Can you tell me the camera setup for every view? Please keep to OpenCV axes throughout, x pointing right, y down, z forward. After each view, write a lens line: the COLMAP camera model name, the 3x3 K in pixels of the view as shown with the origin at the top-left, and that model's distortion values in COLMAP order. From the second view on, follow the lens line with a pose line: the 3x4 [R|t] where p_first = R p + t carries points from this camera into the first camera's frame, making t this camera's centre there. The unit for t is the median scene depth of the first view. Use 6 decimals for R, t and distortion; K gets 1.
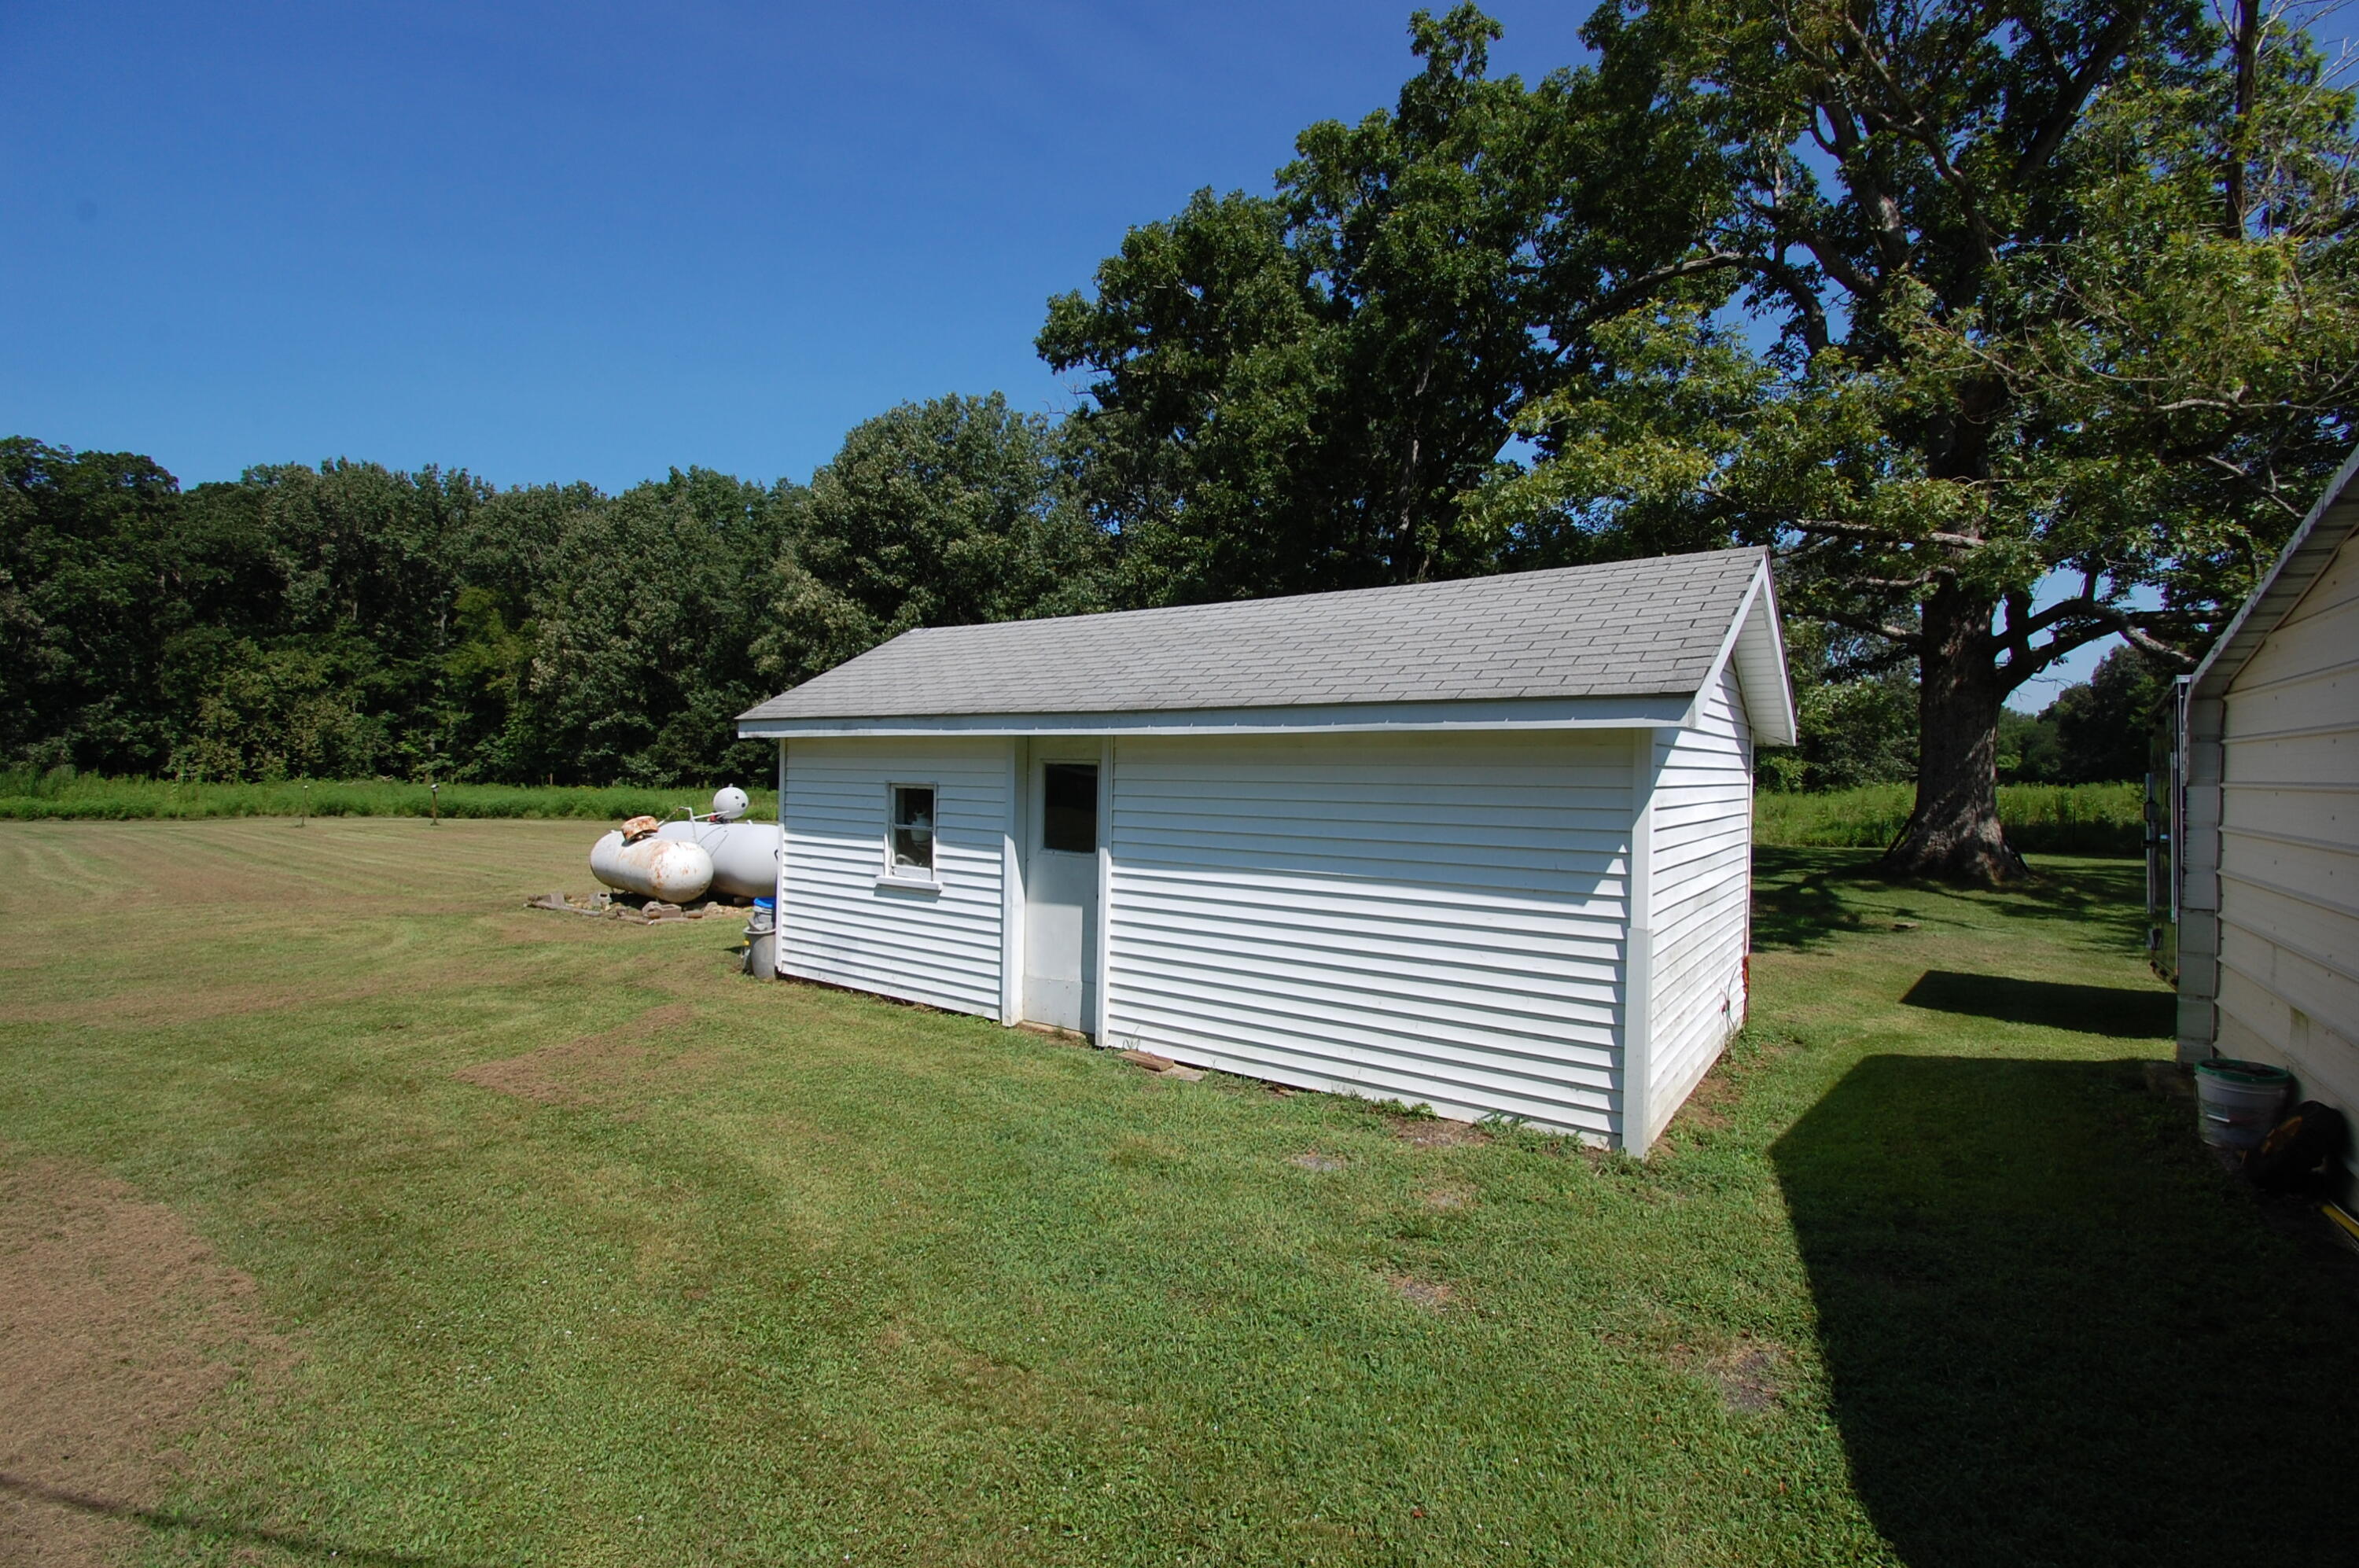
lens RADIAL K [[1031.1, 0, 1238.0], [0, 1031.1, 788.0], [0, 0, 1]] dist [-0.007833, -0.010707]
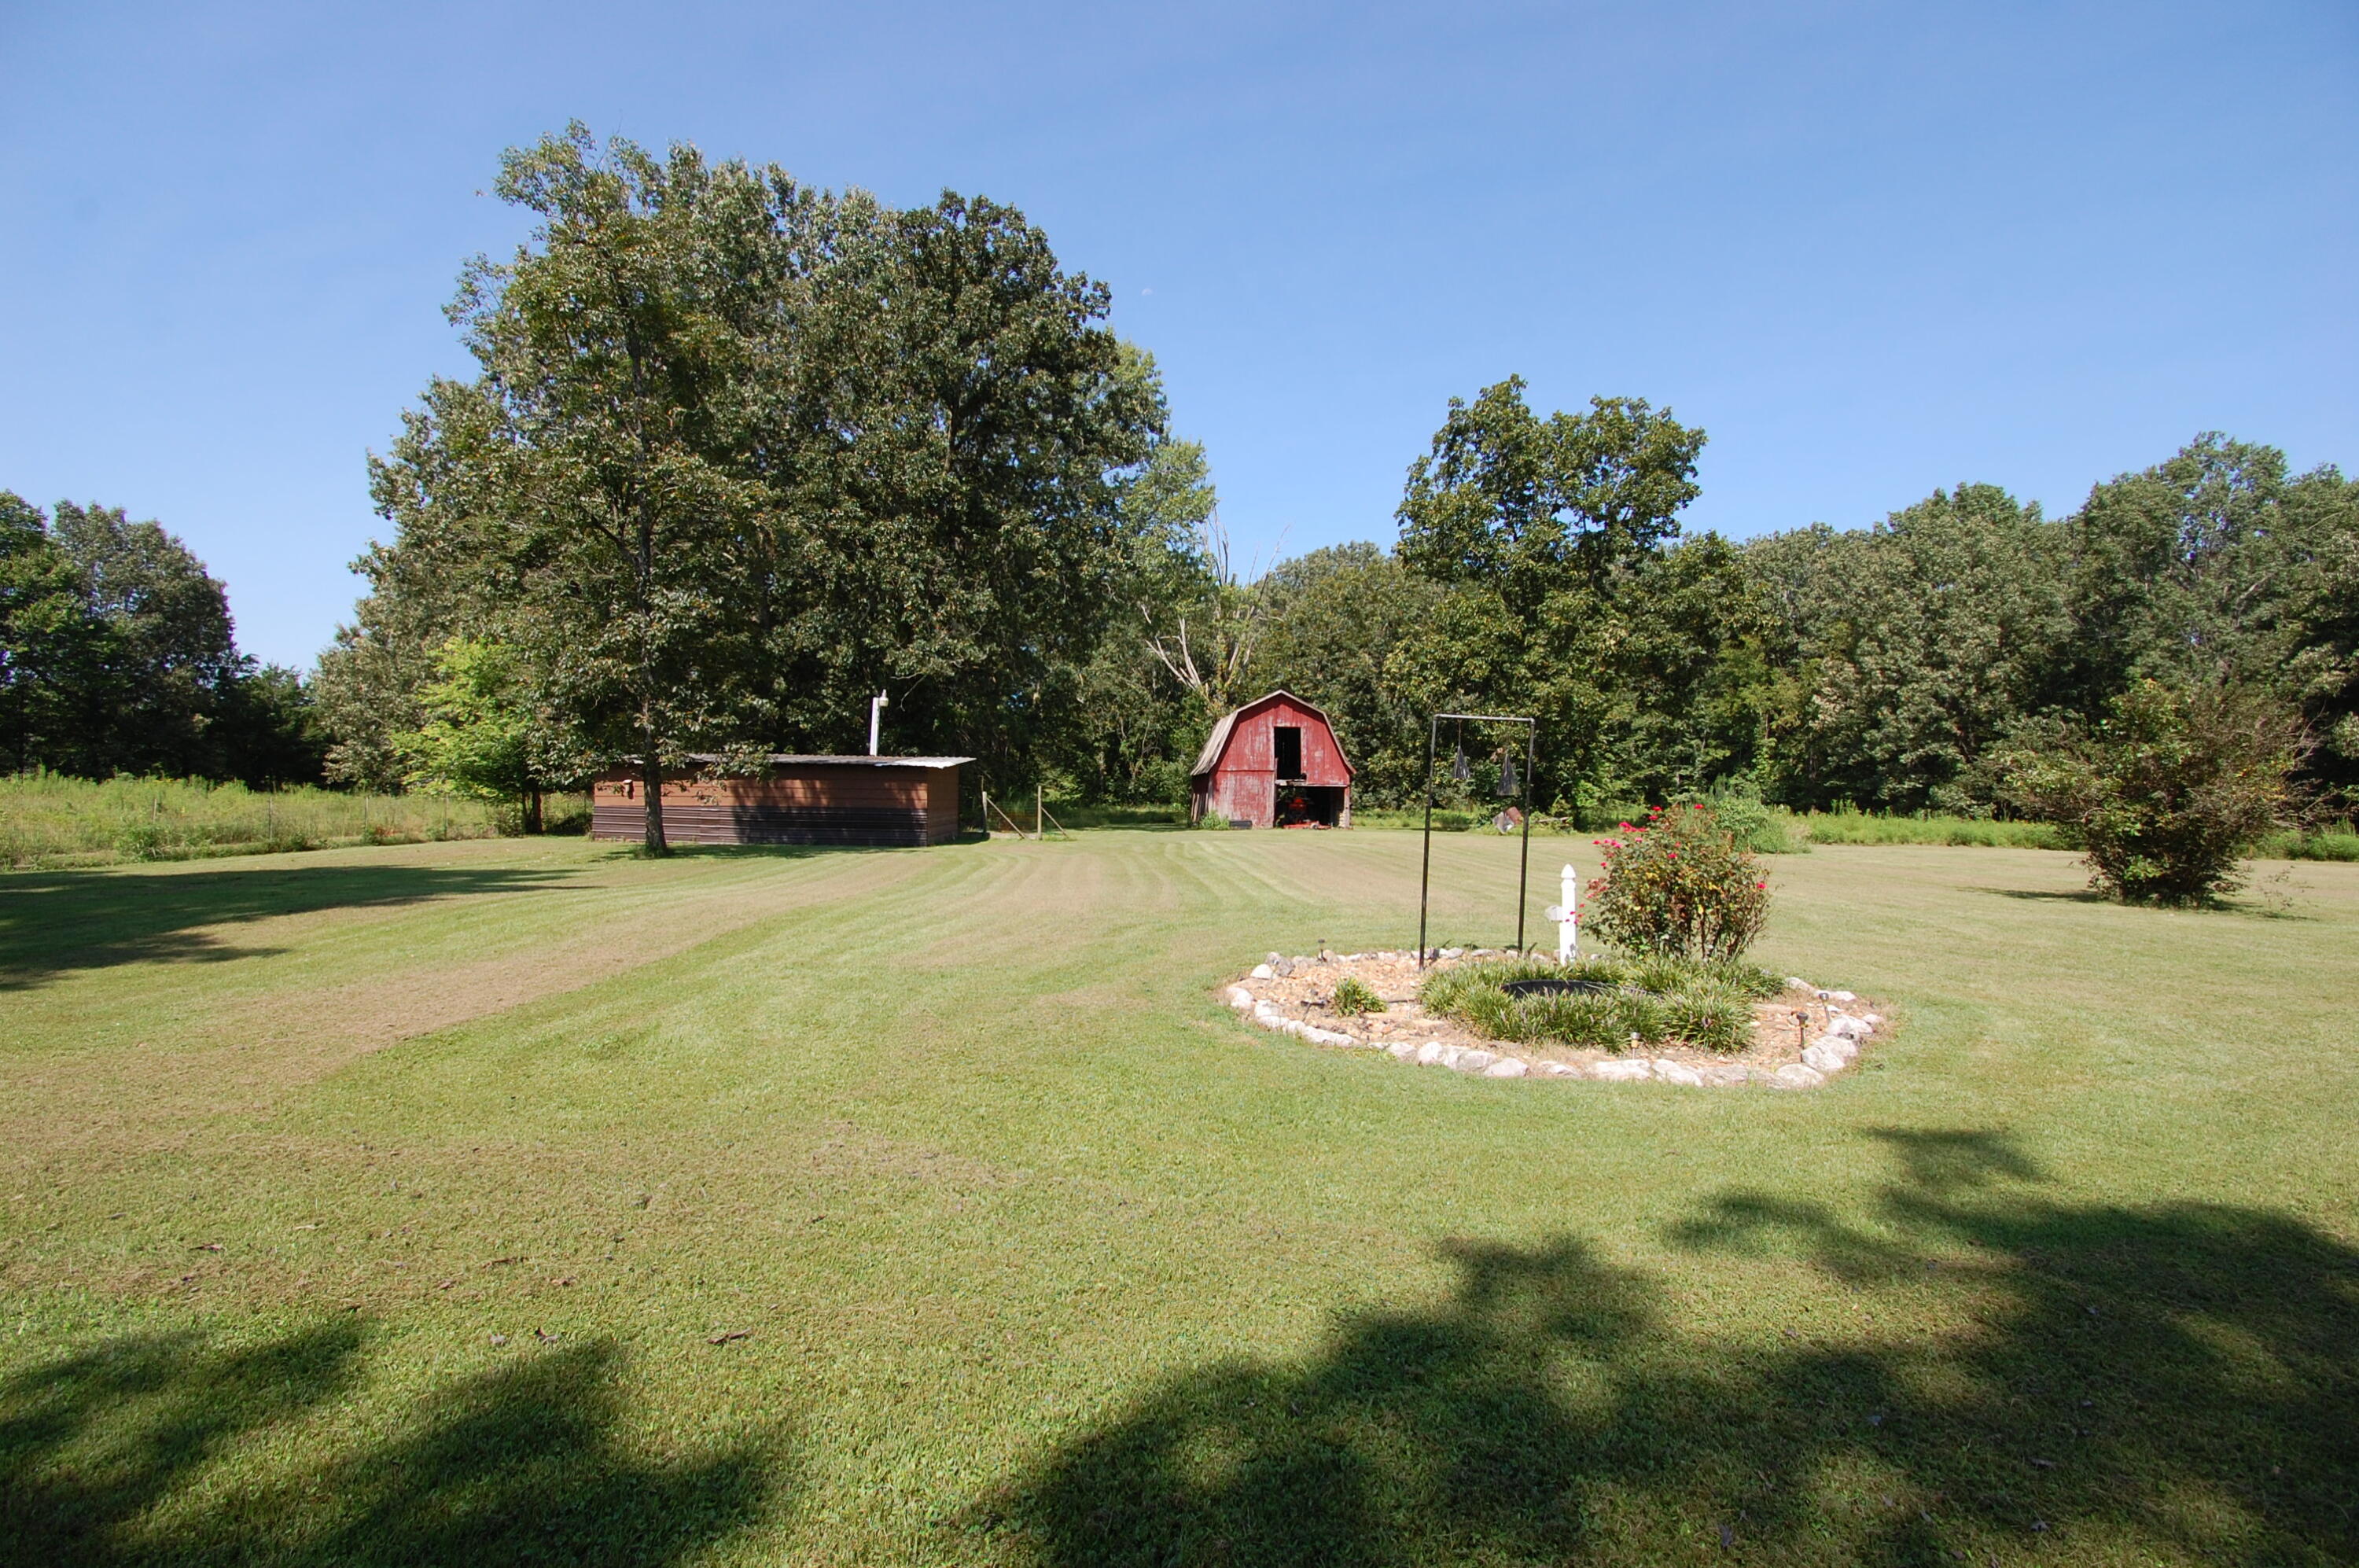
lens RADIAL K [[1031.1, 0, 1132.1], [0, 1031.1, 779.4], [0, 0, 1]] dist [-0.007833, -0.010707]
pose [[0.635031, -0.010181, -0.772420, -0.332552], [-0.017651, 0.999461, -0.027686, 0.001118], [0.772285, 0.031215, 0.634509, -0.218678]]
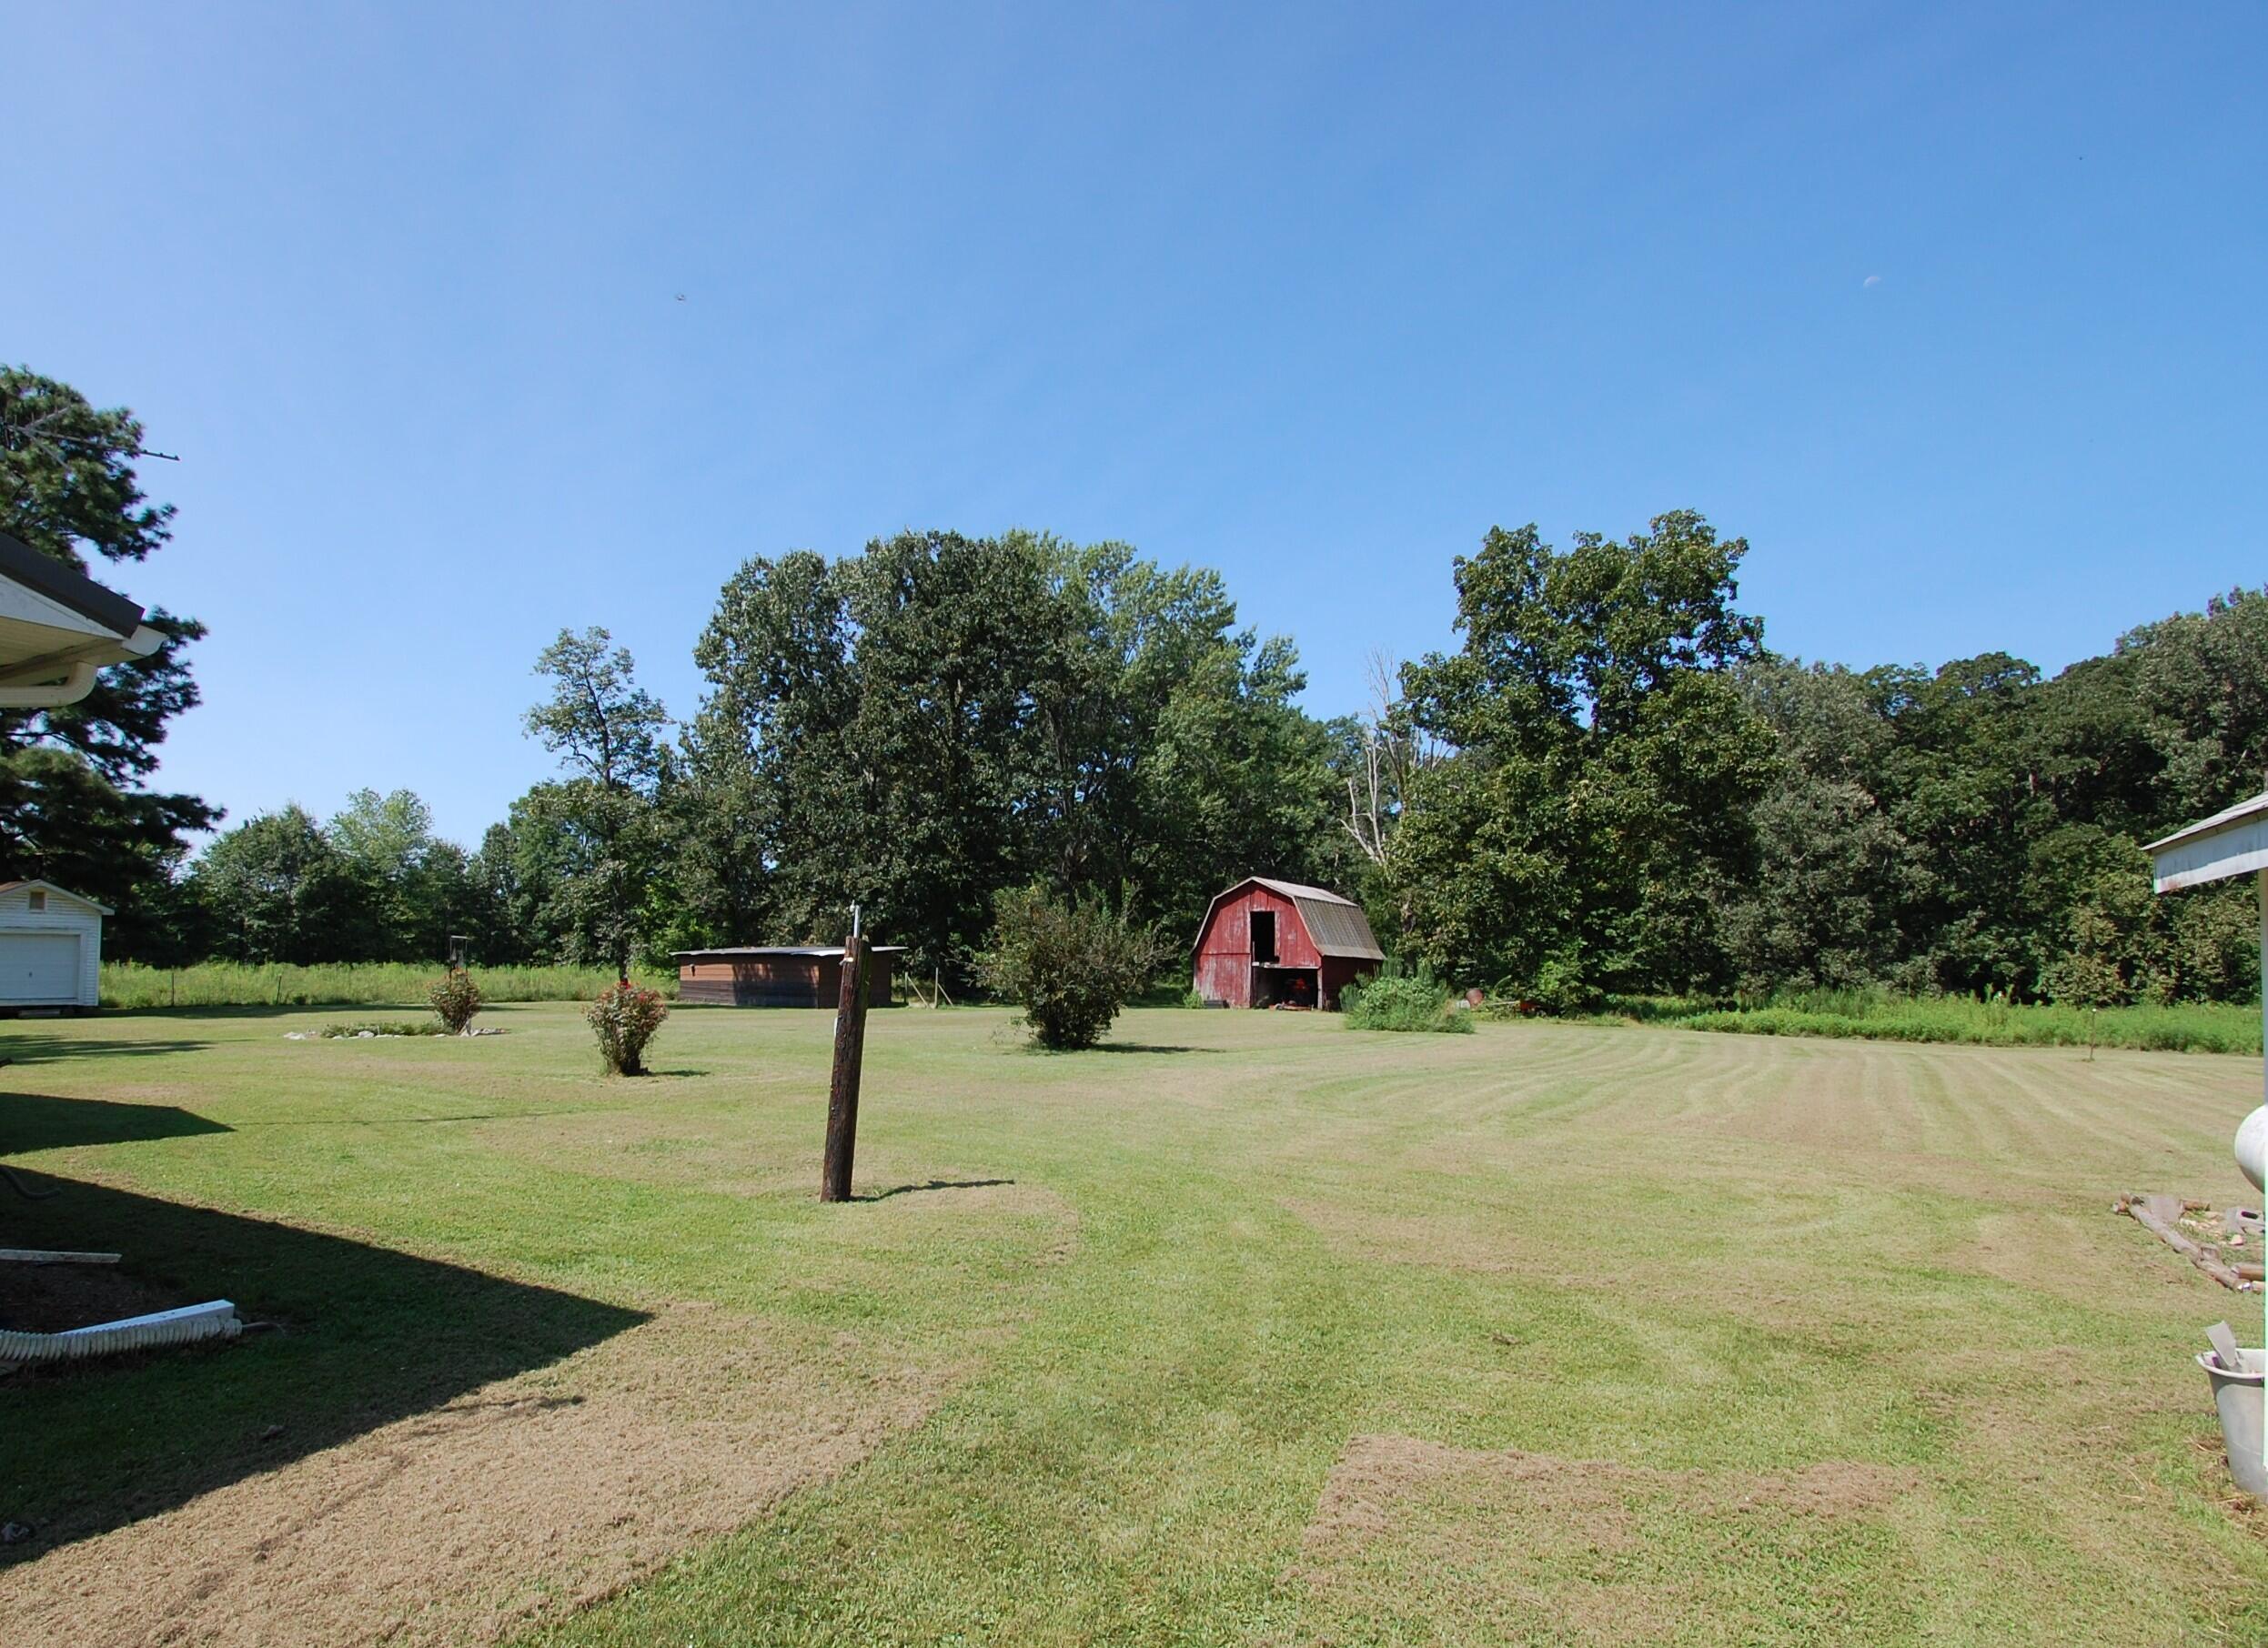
lens RADIAL K [[1207.0, 0, 990.2], [0, 1207.0, 905.3], [0, 0, 1]] dist [0.007076, -0.015372]
pose [[0.009609, -0.063875, -0.997912, 0.000082], [-0.027228, 0.997571, -0.064116, 0.000384], [0.999583, 0.027787, 0.007847, 0.060080]]
